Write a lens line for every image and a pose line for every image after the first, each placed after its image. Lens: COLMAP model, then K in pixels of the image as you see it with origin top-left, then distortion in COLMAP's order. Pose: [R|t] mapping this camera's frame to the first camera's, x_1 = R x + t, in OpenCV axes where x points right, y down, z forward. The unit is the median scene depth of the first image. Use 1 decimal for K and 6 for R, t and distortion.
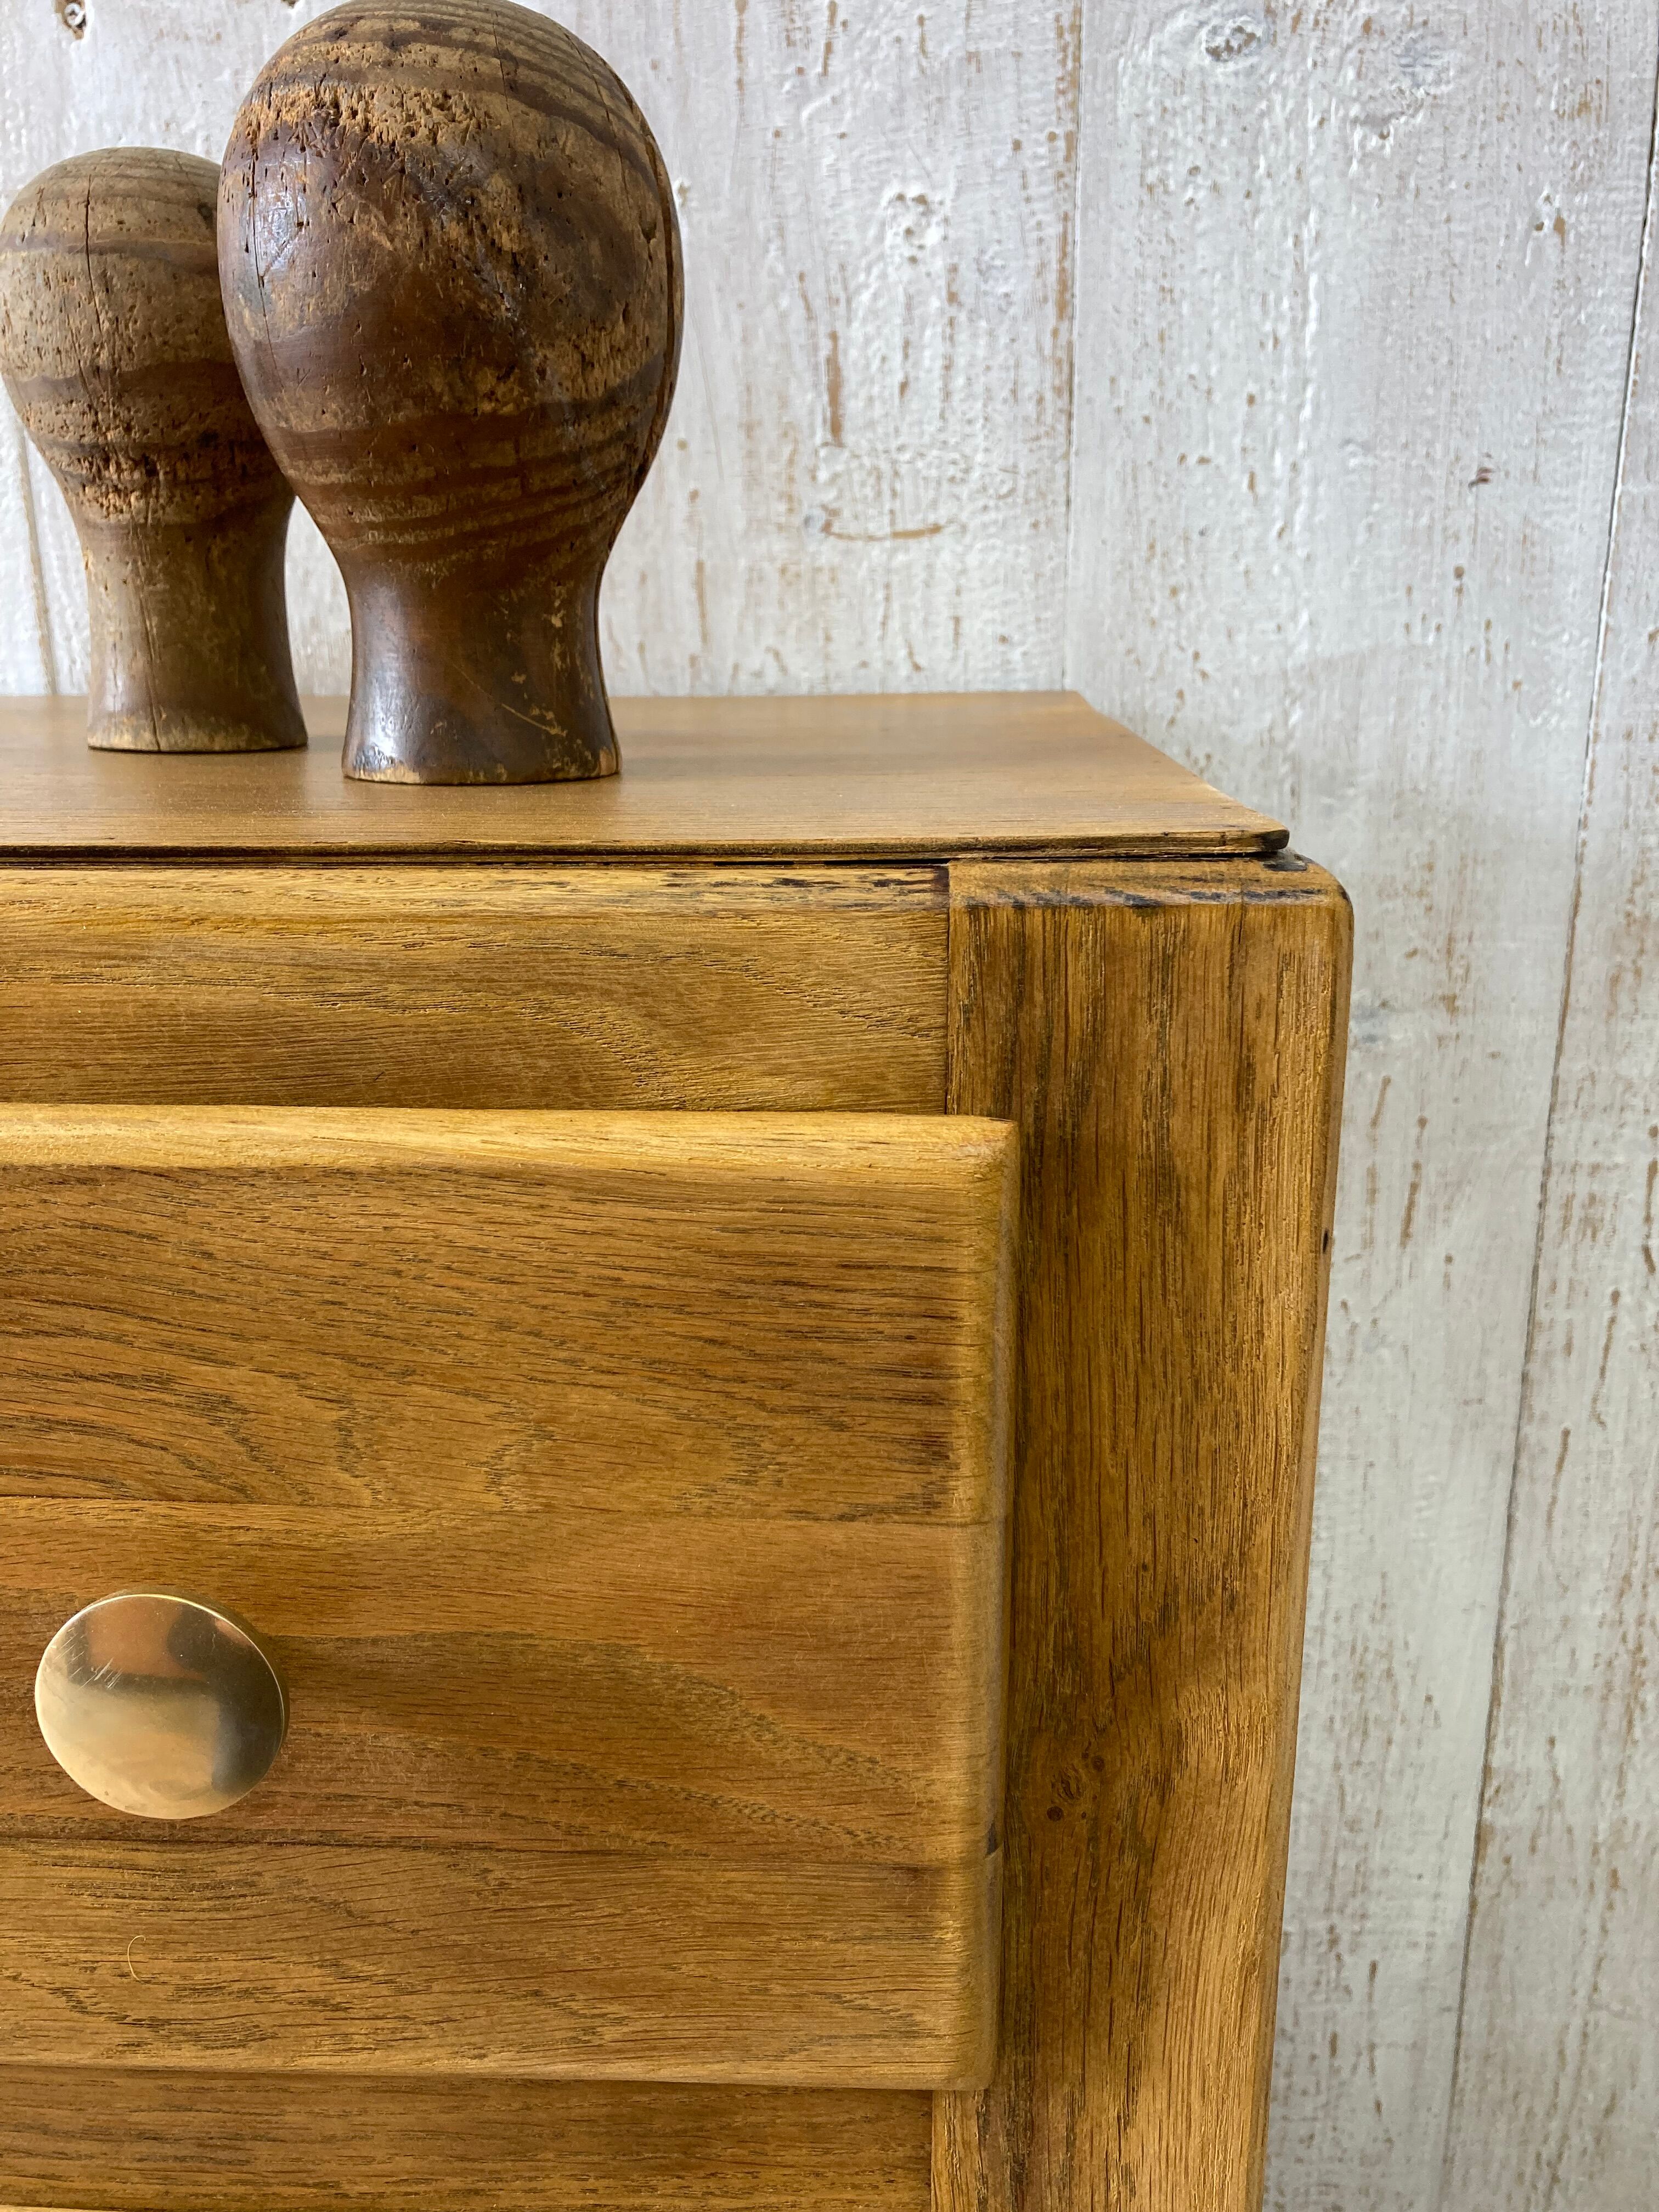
lens RADIAL K [[1822.4, 0, 819.6], [0, 1822.4, 1115.8], [0, 0, 1]] dist [0.025374, -0.007414]
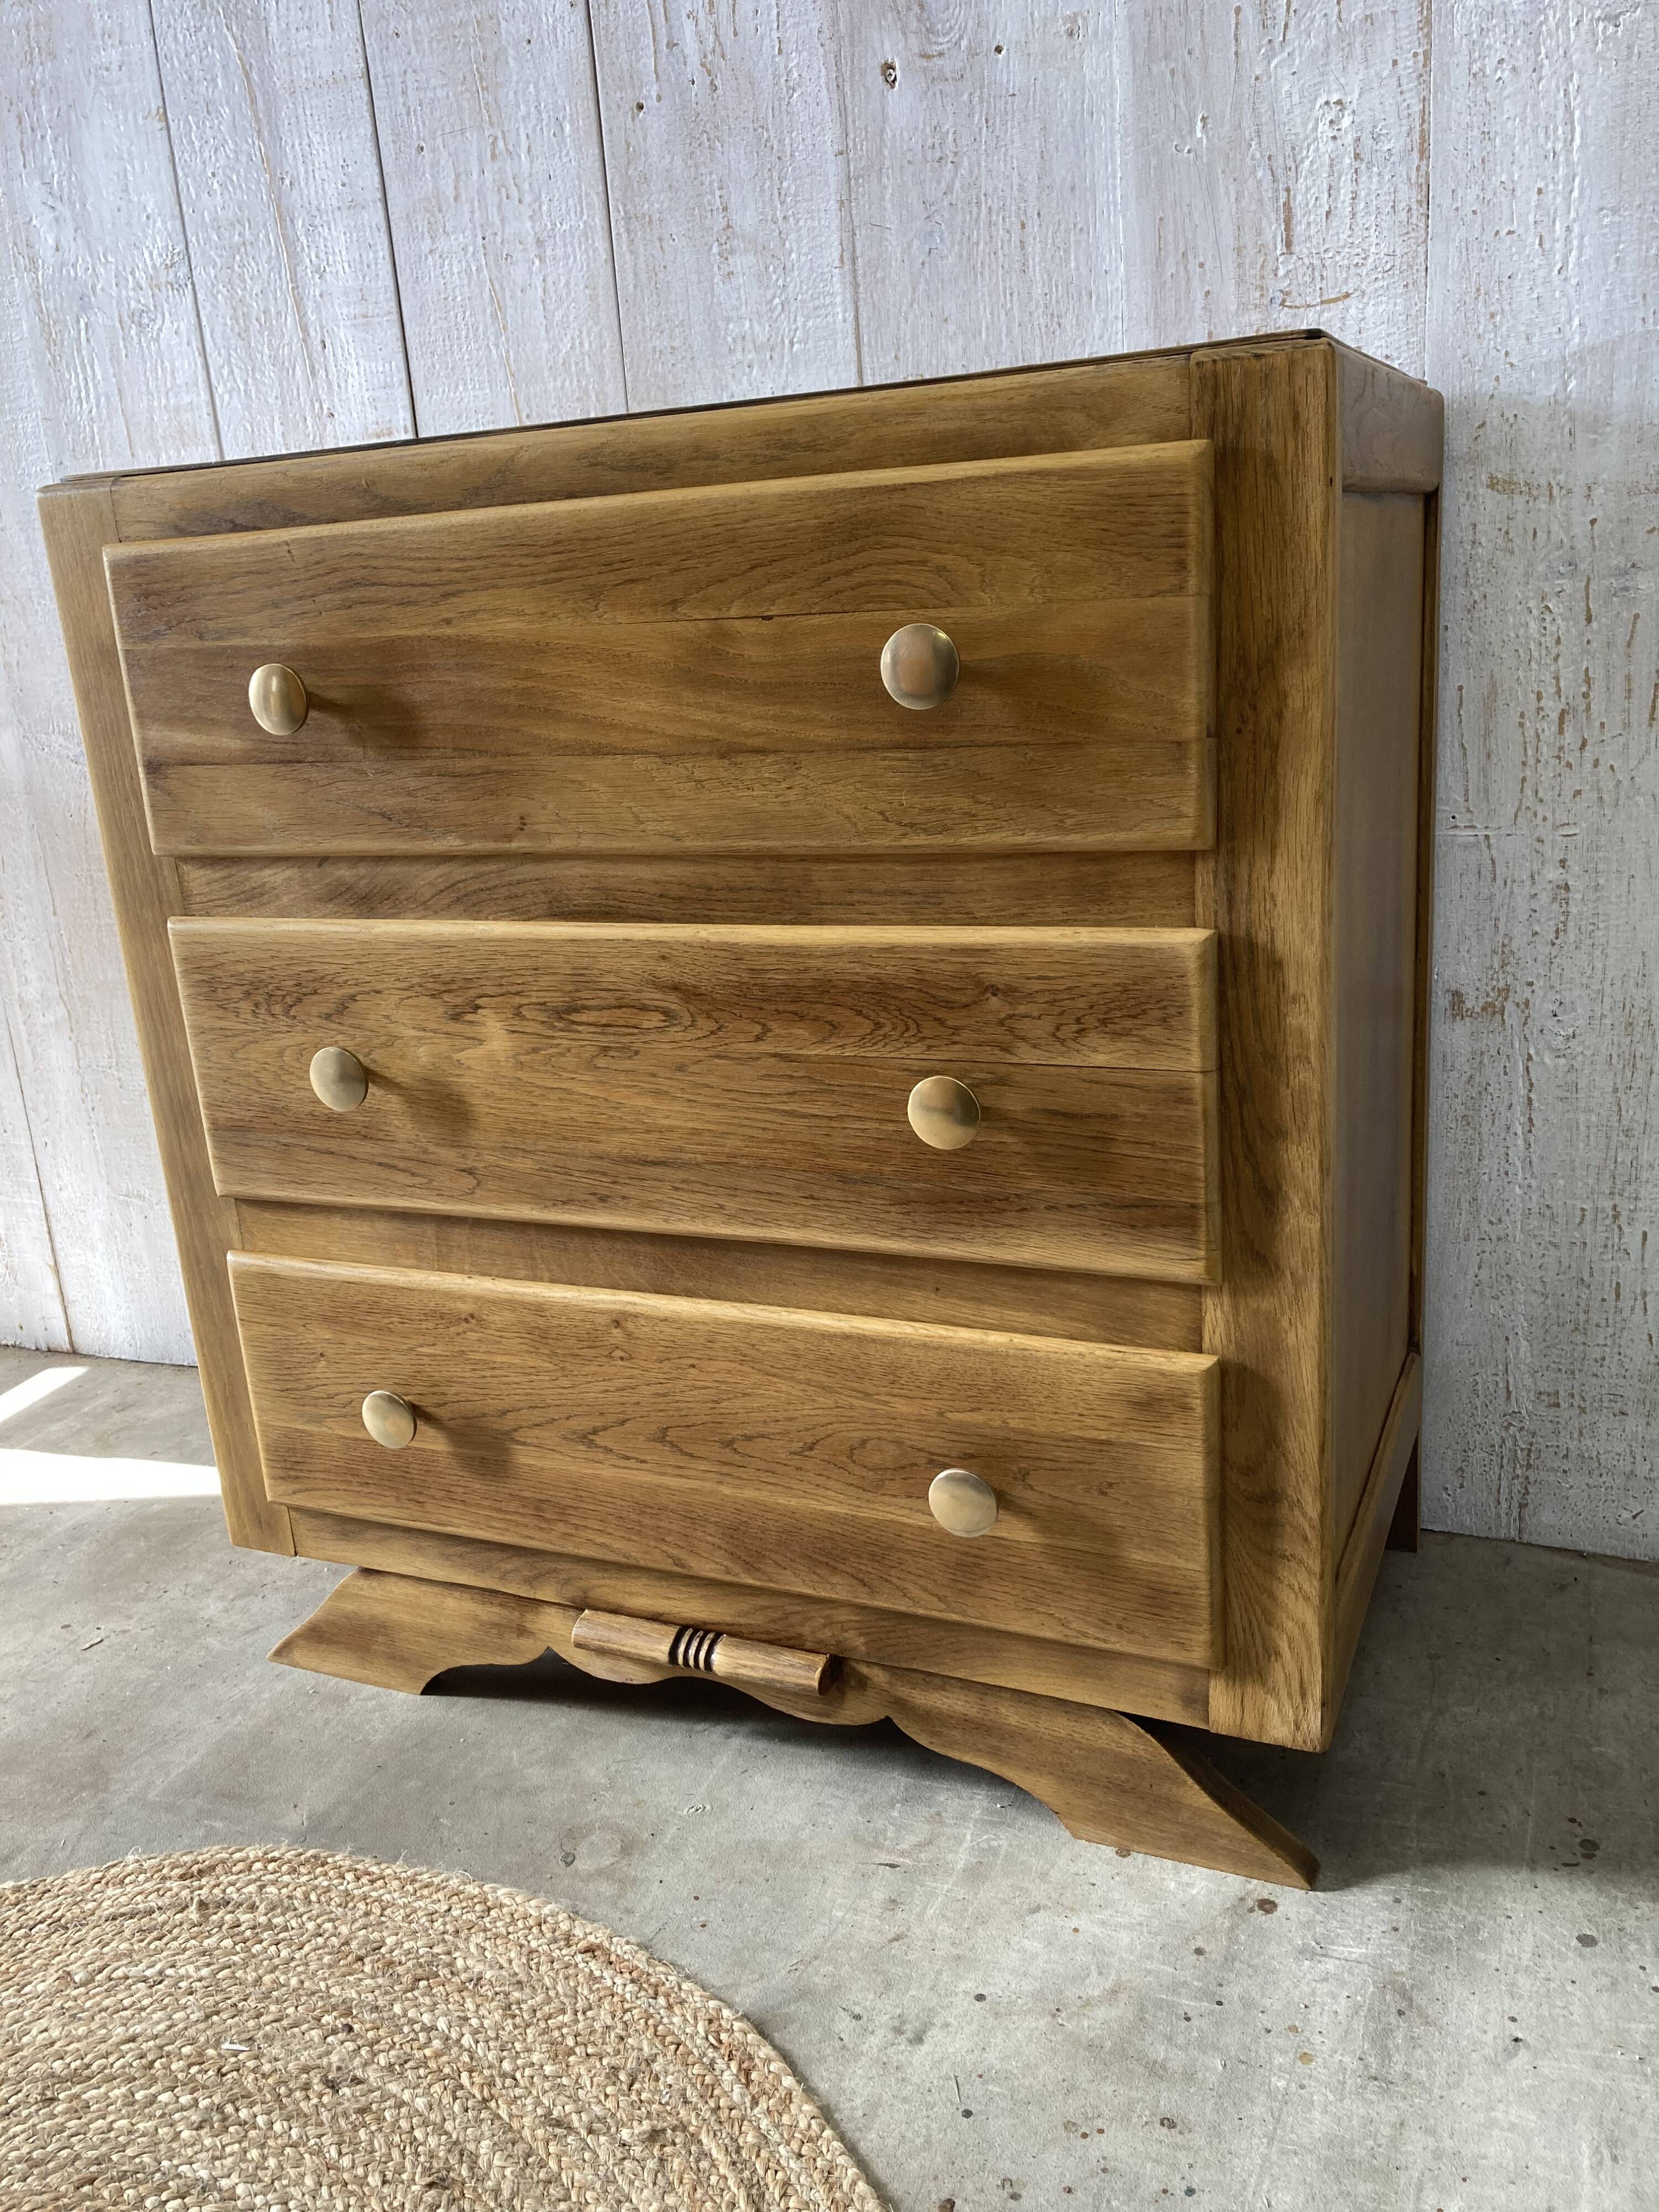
lens RADIAL K [[1822.4, 0, 834.6], [0, 1822.4, 1106.8], [0, 0, 1]] dist [0.025374, -0.007414]
pose [[0.932836, 0.040707, -0.357994, 0.280989], [-0.033915, 0.999106, 0.025233, 0.446651], [0.358701, -0.011397, 0.933383, -0.853065]]
